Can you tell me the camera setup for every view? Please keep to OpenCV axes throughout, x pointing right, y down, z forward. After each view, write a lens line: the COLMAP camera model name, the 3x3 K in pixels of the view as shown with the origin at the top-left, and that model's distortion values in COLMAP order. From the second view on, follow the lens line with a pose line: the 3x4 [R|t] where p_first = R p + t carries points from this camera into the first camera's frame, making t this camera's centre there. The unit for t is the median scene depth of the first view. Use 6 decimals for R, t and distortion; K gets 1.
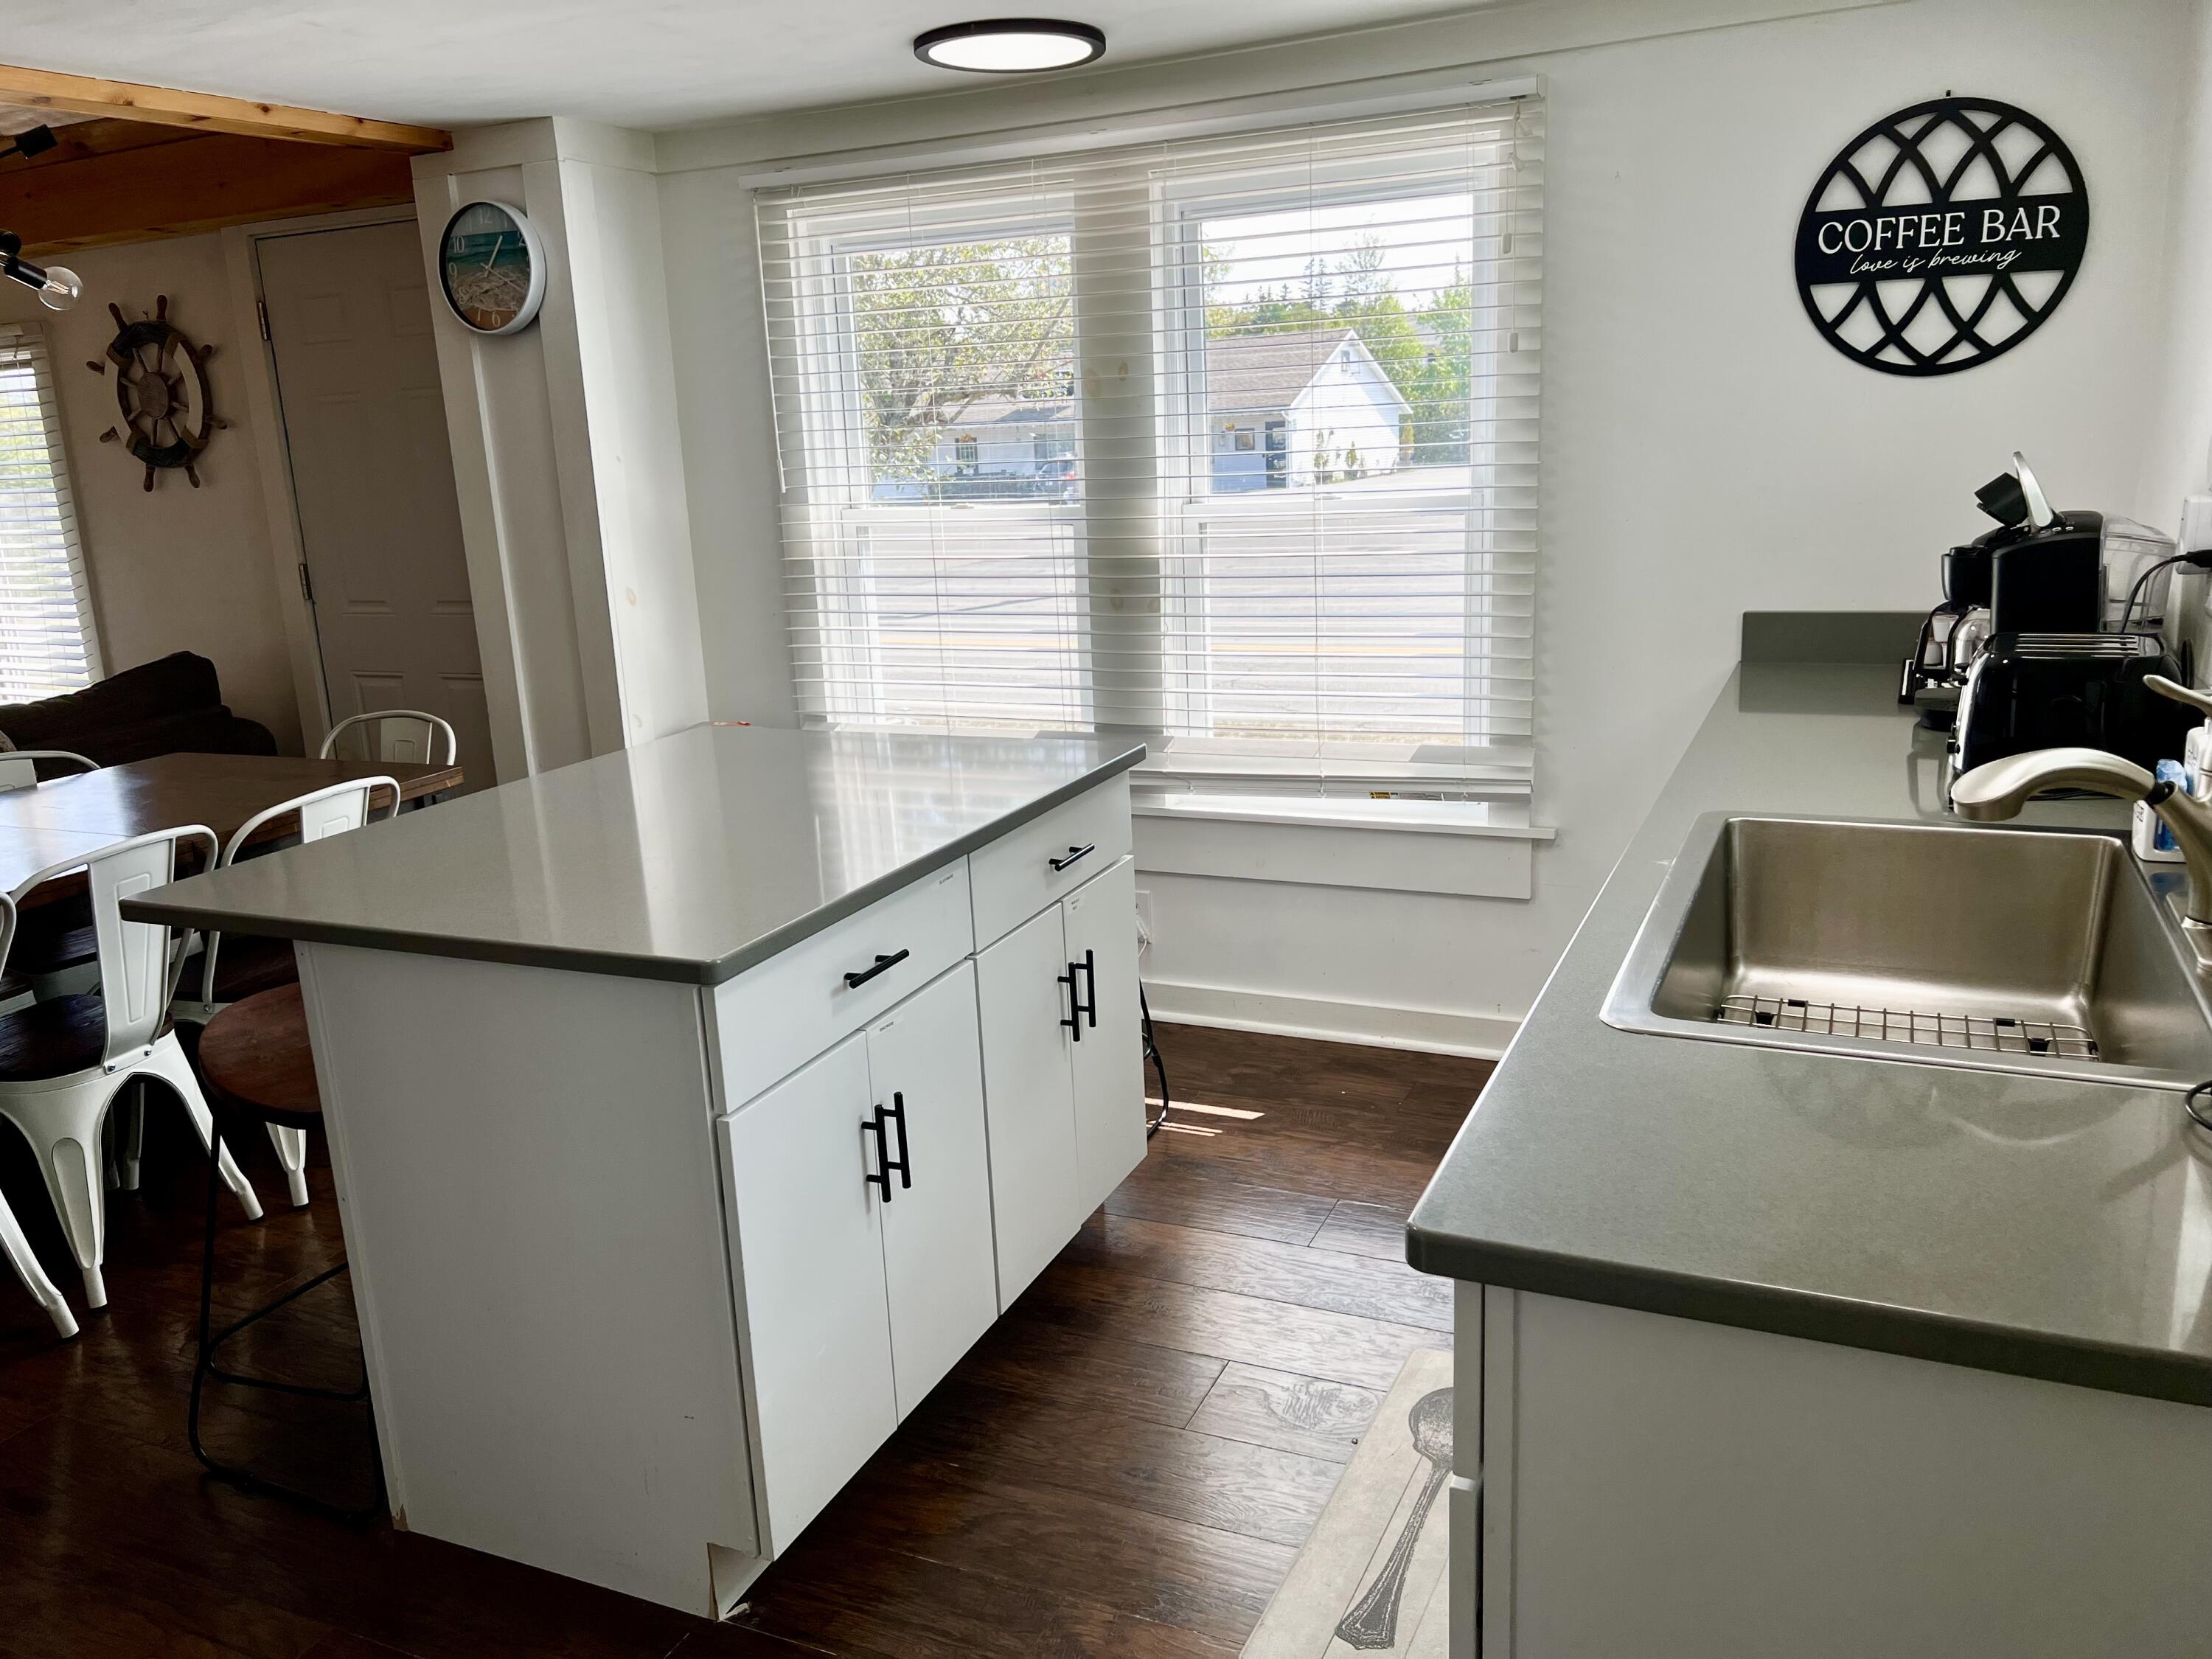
lens RADIAL K [[1643.1, 0, 1111.8], [0, 1643.1, 828.8], [0, 0, 1]] dist [0.073611, -0.092429]
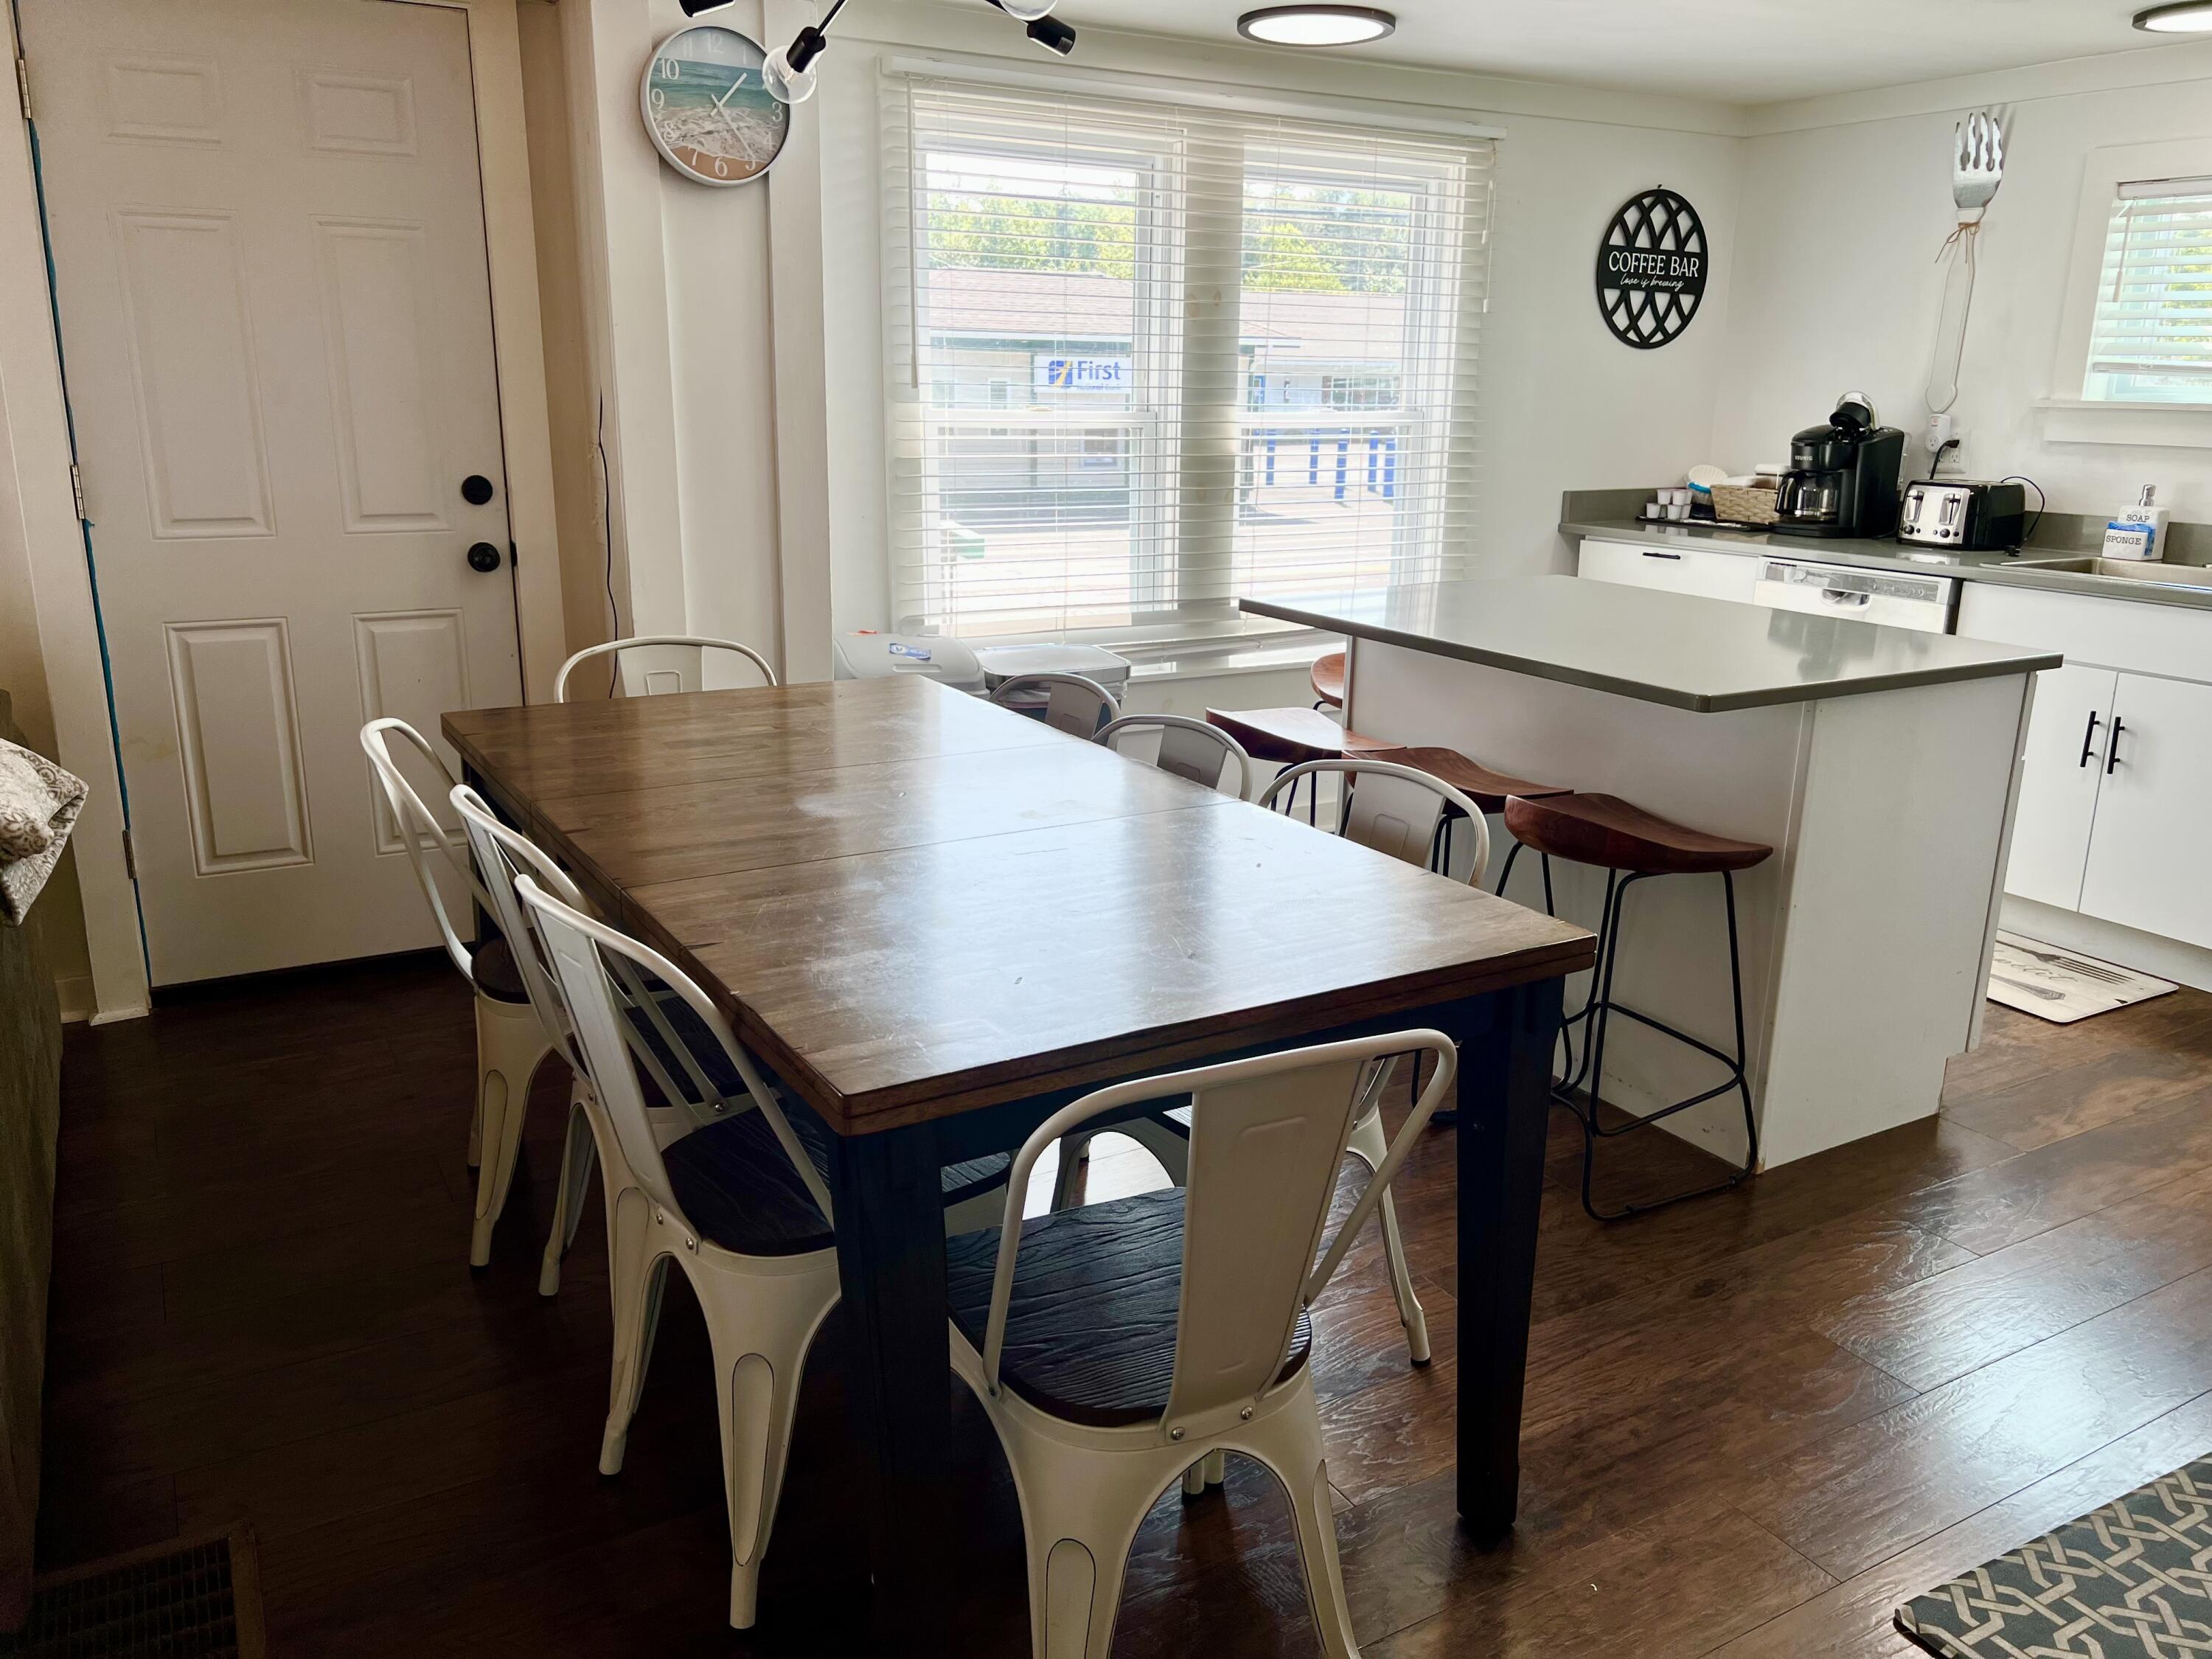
lens RADIAL K [[1650.7, 0, 1103.5], [0, 1650.7, 824.4], [0, 0, 1]] dist [0.006146, 0.002078]
pose [[0.580524, -0.157641, 0.798838, -1.288816], [0.159581, 0.984080, 0.078227, -0.011708], [-0.798452, 0.082067, 0.596439, 0.474246]]
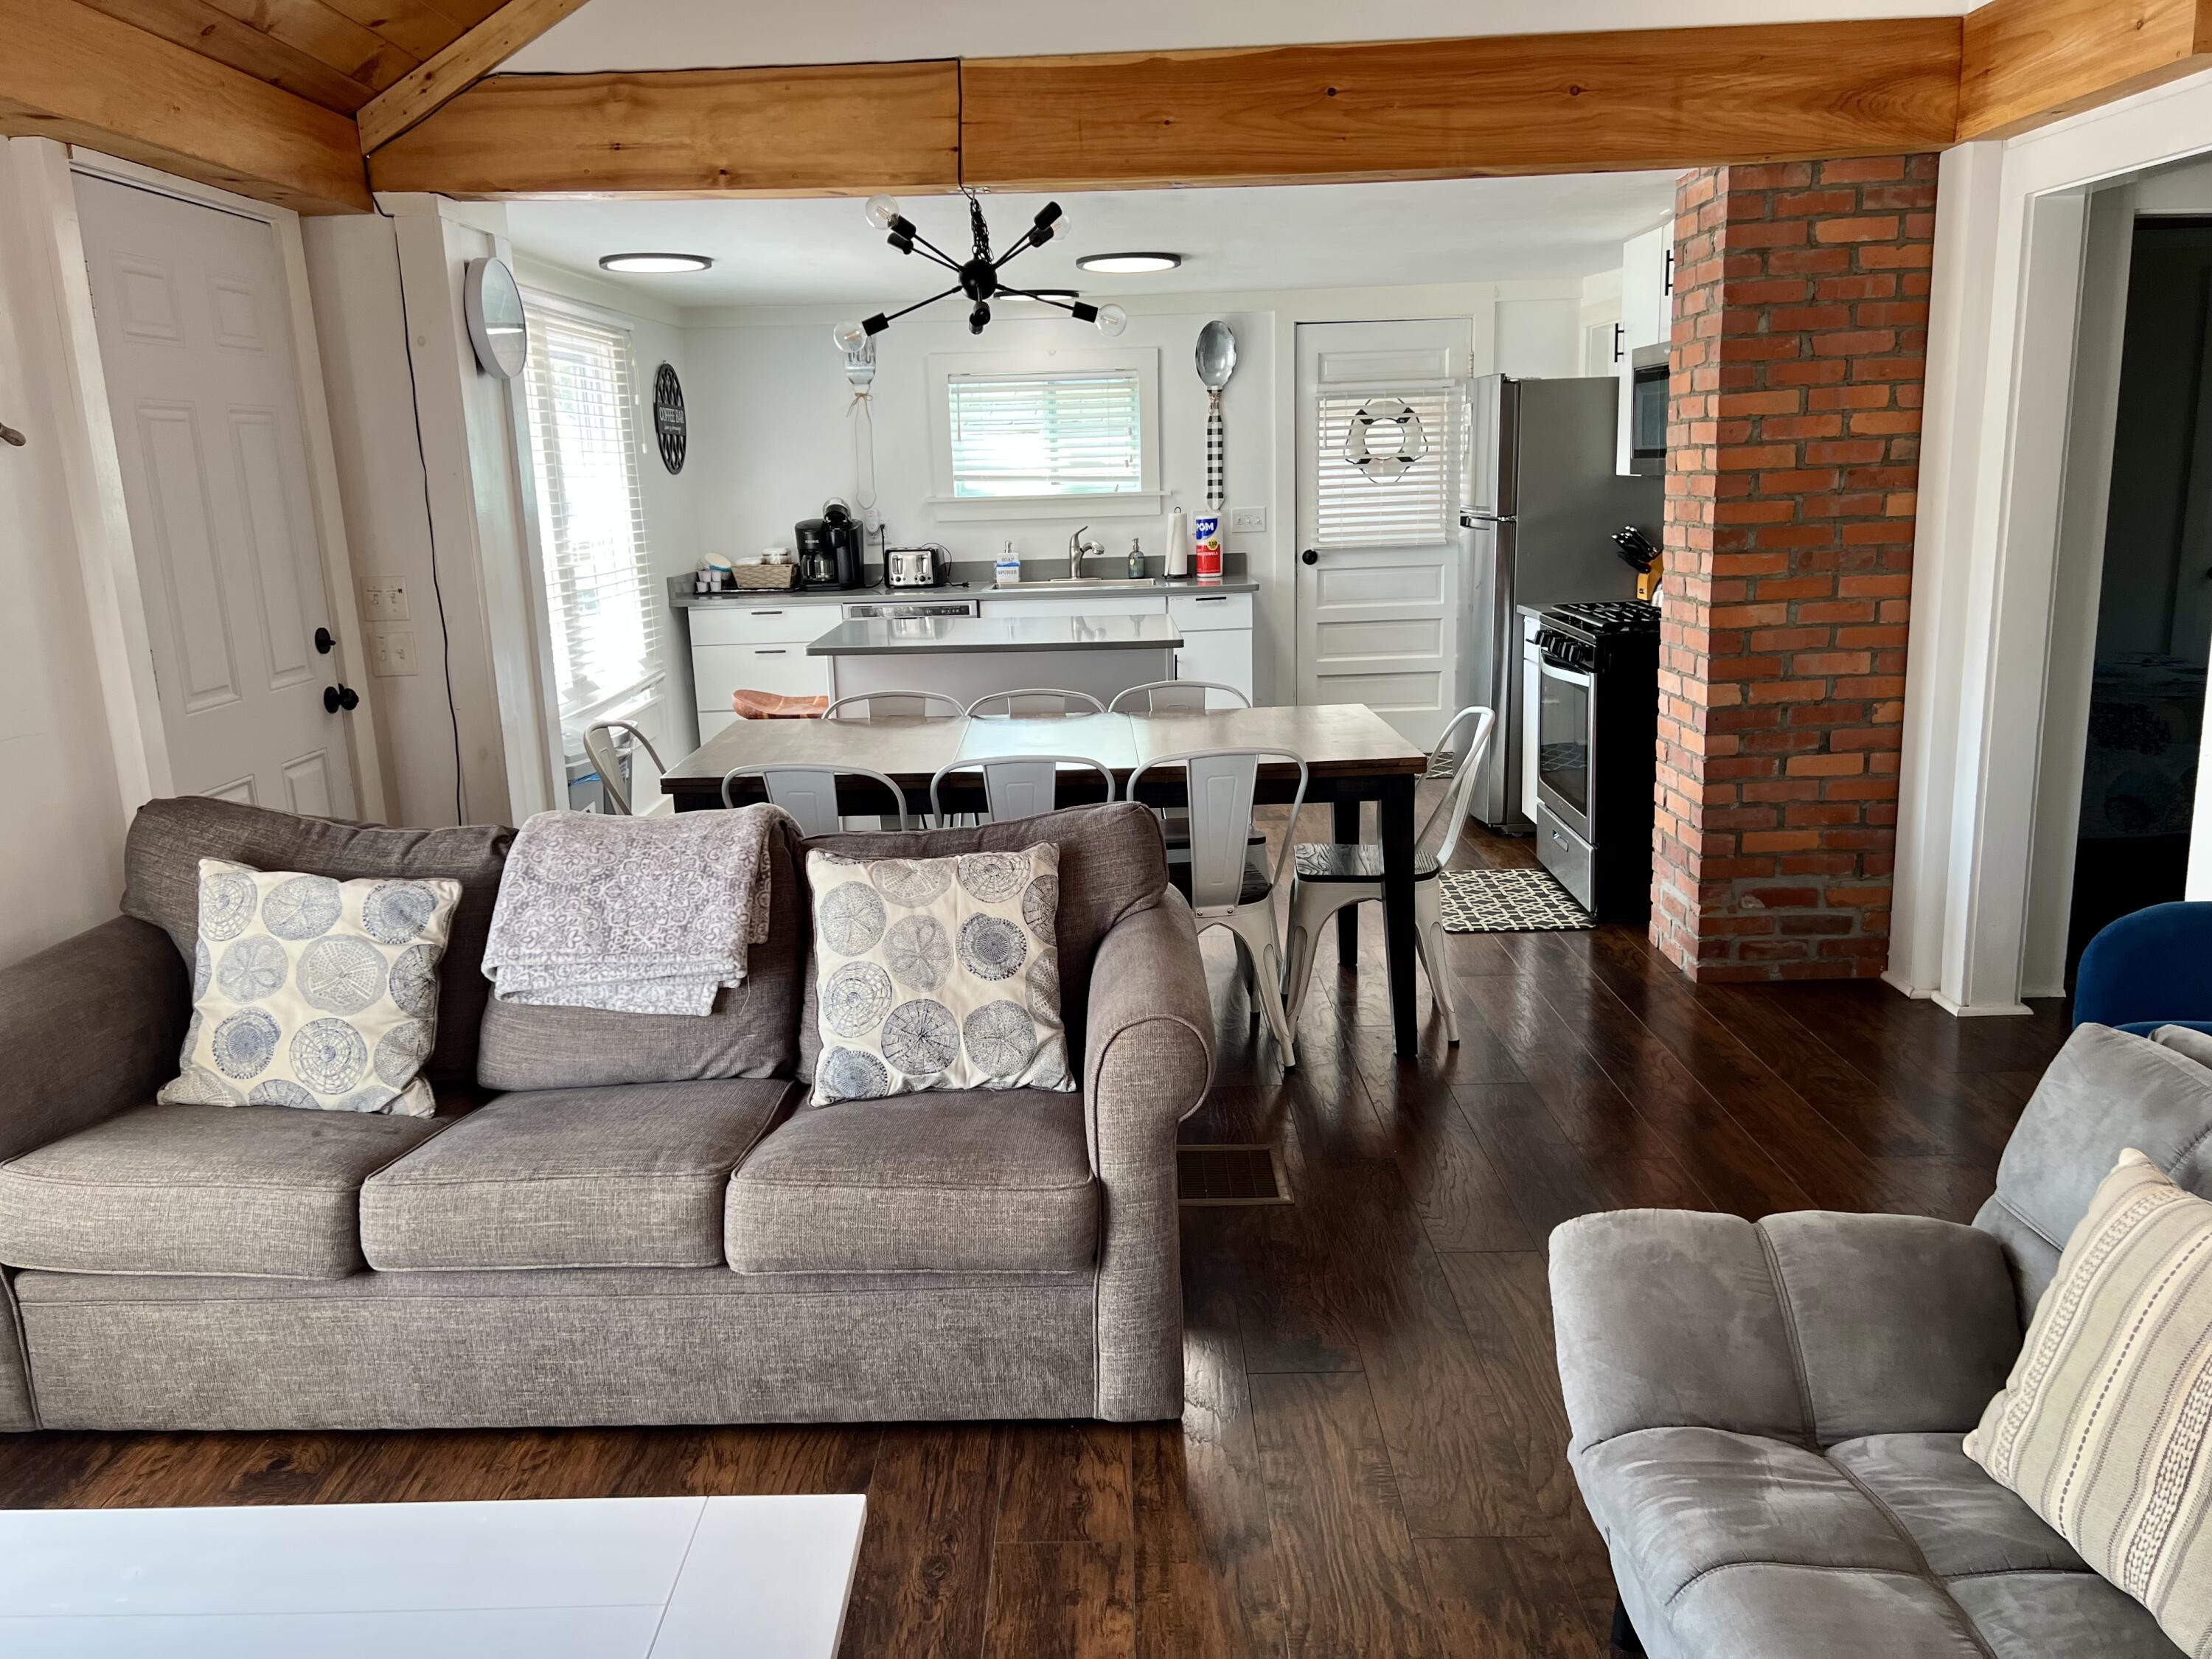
lens RADIAL K [[1643.1, 0, 1111.8], [0, 1643.1, 828.8], [0, 0, 1]] dist [0.073611, -0.092429]
pose [[-0.404084, -0.139701, 0.903991, -2.034065], [0.273959, 0.924420, 0.265318, -0.263239], [-0.872733, 0.354867, -0.335271, 1.450134]]
